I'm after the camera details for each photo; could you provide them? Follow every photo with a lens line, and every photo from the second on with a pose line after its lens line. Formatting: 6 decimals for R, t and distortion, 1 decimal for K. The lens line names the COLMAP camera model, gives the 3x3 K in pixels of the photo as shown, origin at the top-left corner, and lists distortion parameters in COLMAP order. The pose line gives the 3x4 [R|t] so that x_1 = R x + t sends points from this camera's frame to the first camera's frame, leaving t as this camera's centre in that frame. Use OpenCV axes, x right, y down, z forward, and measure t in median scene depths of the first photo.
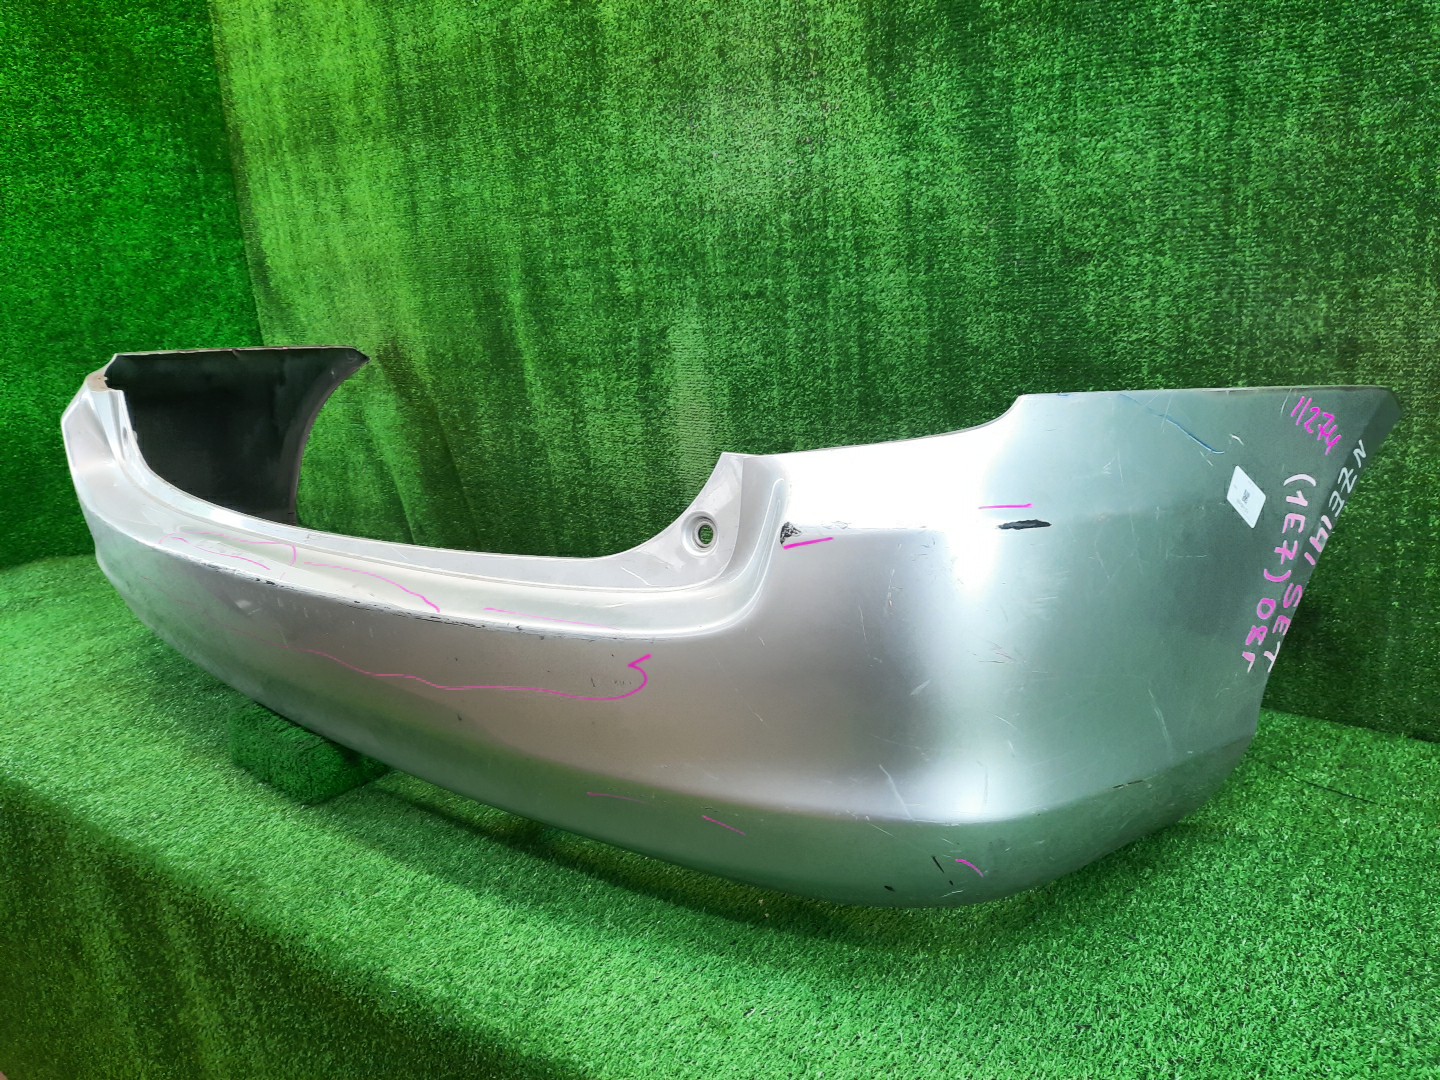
lens RADIAL K [[1055.0, 0, 720.0], [0, 1055.0, 540.0], [0, 0, 1]] dist [0.063973, -0.087906]
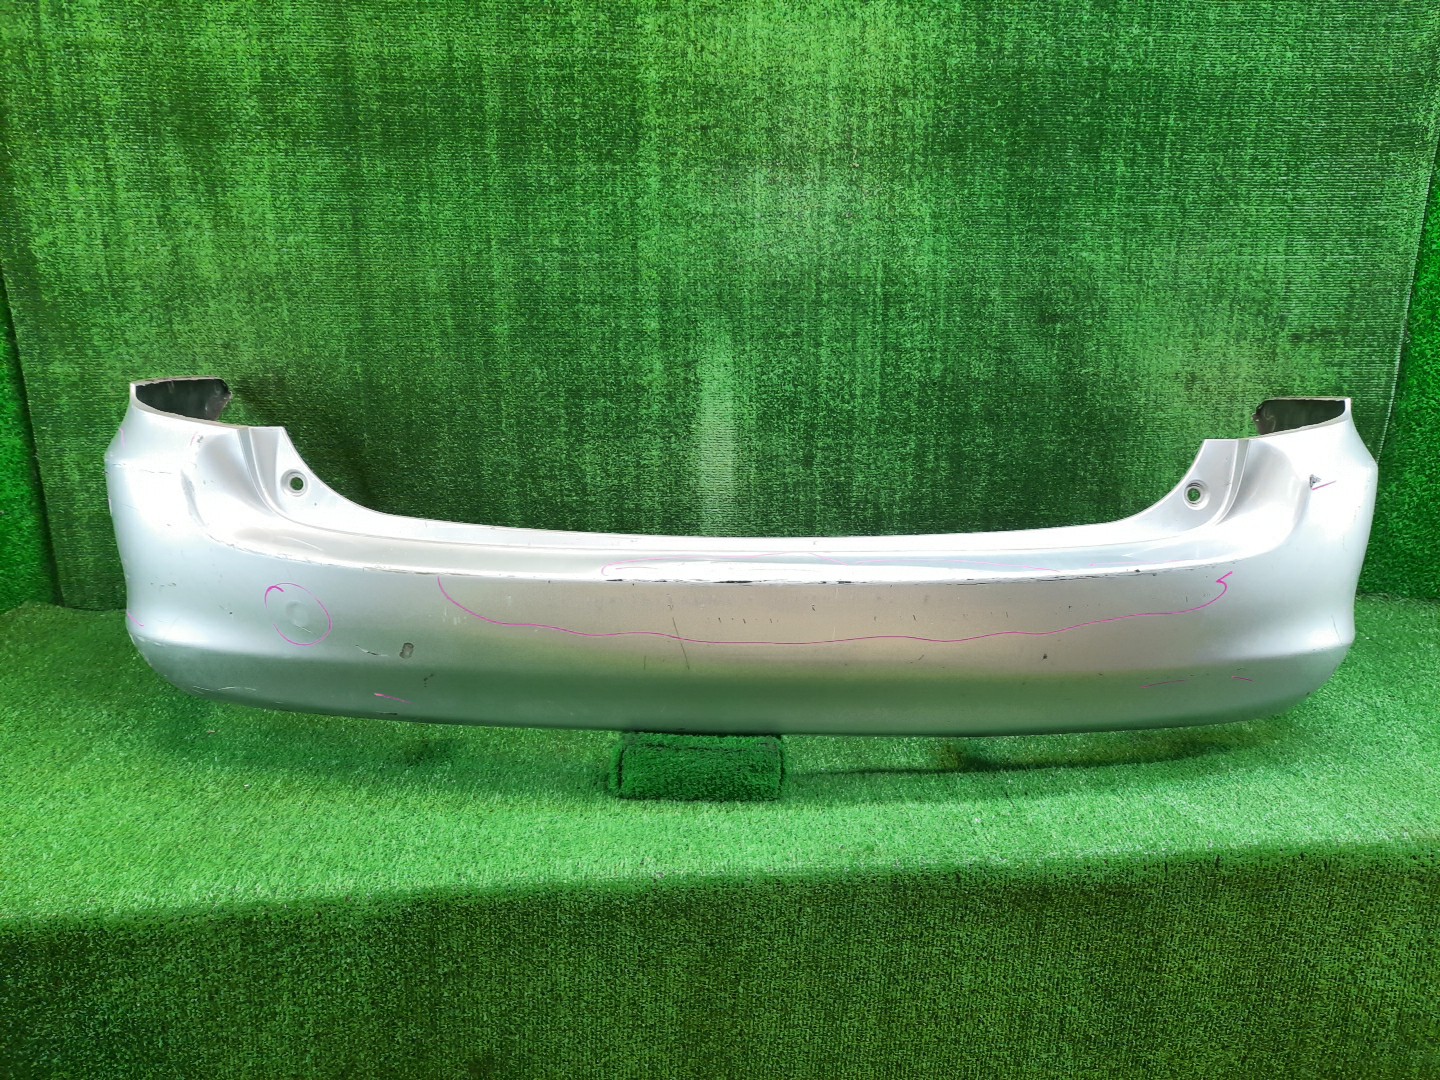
lens RADIAL K [[1055.0, 0, 720.0], [0, 1055.0, 540.0], [0, 0, 1]] dist [0.063973, -0.087906]
pose [[0.748874, -0.095015, 0.655866, -0.846184], [0.119584, 0.992797, 0.007284, -0.018524], [-0.651834, 0.072976, 0.754842, 0.163011]]
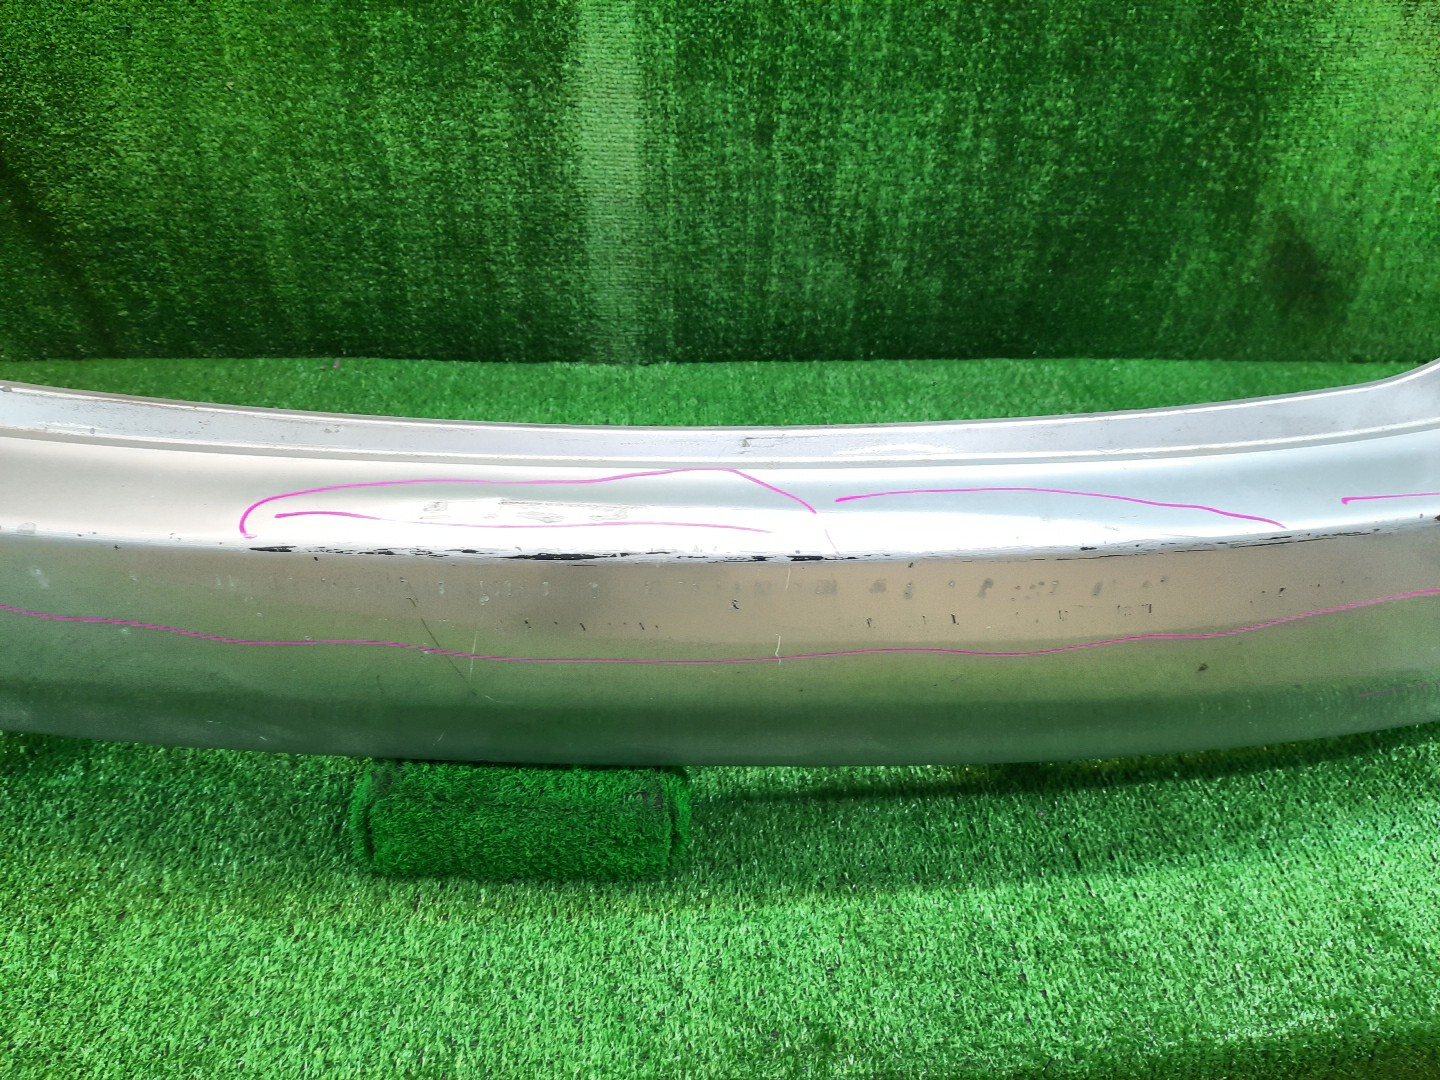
lens RADIAL K [[1059.7, 0, 724.5], [0, 1059.7, 545.0], [0, 0, 1]] dist [0.004598, 0.002087]
pose [[0.729437, -0.317908, 0.605687, -0.504149], [0.096216, 0.924324, 0.369279, -0.101016], [-0.677248, -0.211089, 0.704824, 0.462933]]
